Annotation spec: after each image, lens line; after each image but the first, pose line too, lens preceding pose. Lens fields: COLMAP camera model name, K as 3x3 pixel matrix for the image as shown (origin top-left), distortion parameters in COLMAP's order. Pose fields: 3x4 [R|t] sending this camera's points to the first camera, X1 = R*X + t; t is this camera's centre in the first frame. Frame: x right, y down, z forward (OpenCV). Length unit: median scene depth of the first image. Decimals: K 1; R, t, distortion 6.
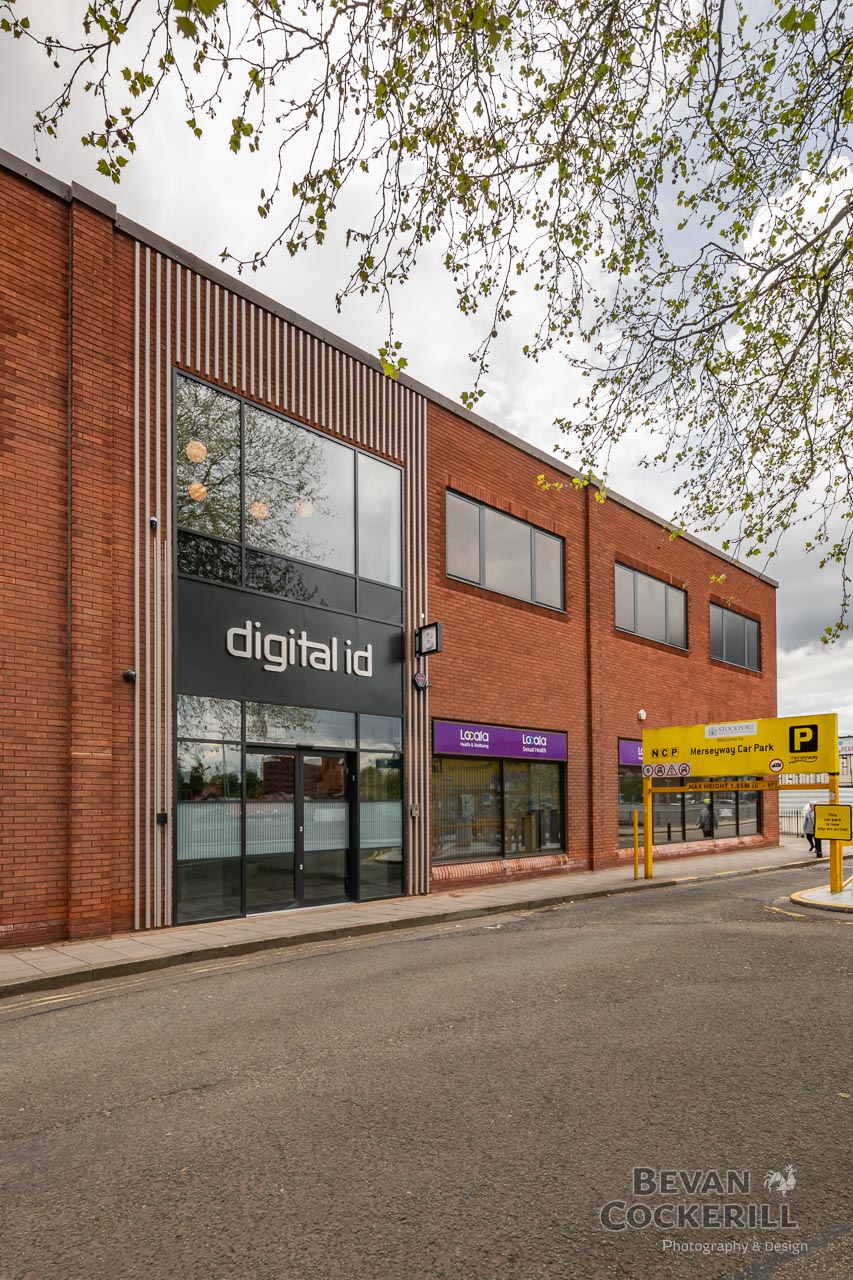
lens RADIAL K [[510.0, 0, 427.6], [0, 510.0, 640.7], [0, 0, 1]] dist [-0.005204, 0.000044]
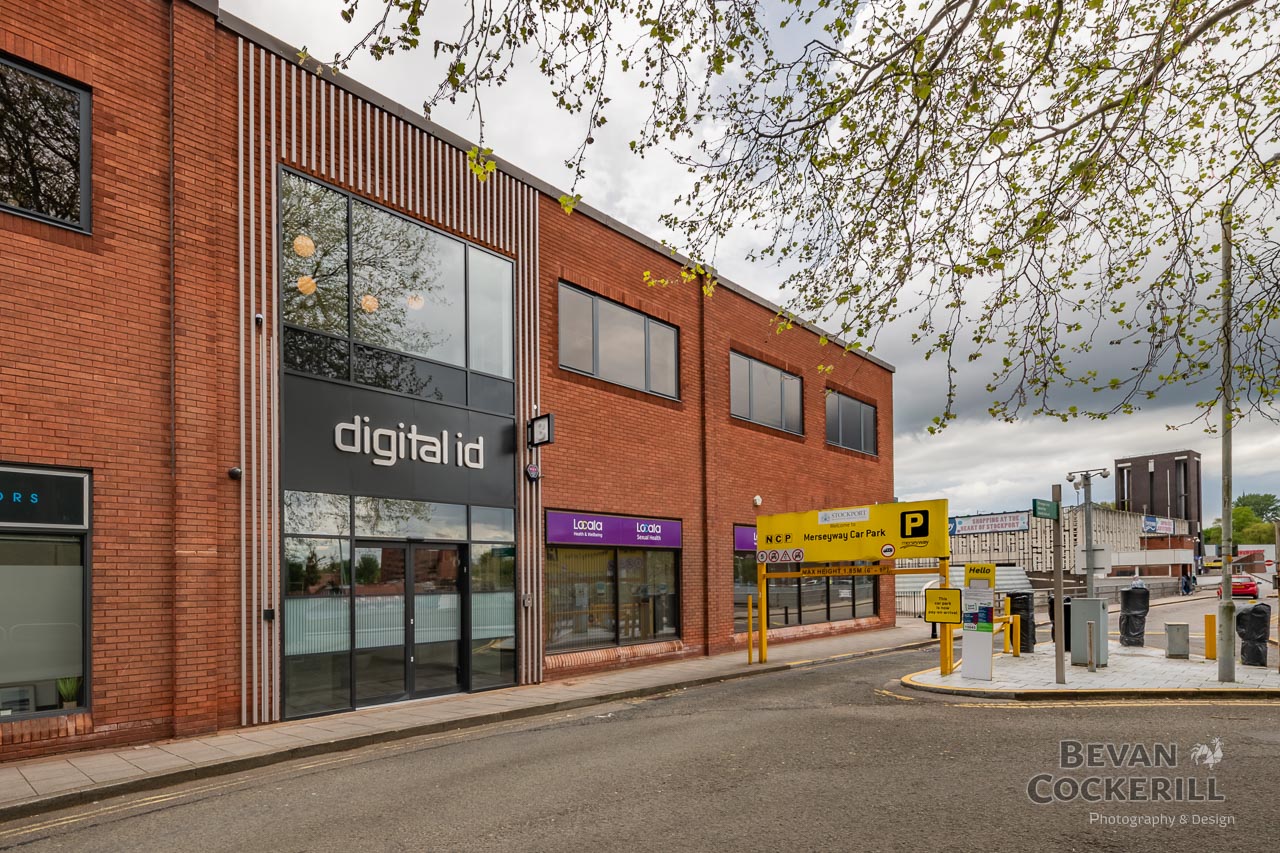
lens RADIAL K [[518.8, 0, 617.1], [0, 518.8, 387.1], [0, 0, 1]] dist [-0.003133, -0.000603]
pose [[0.999874, -0.003984, 0.015341, 0.145698], [0.003922, 0.999984, 0.004071, -0.097601], [-0.015357, -0.004010, 0.999874, -0.028741]]
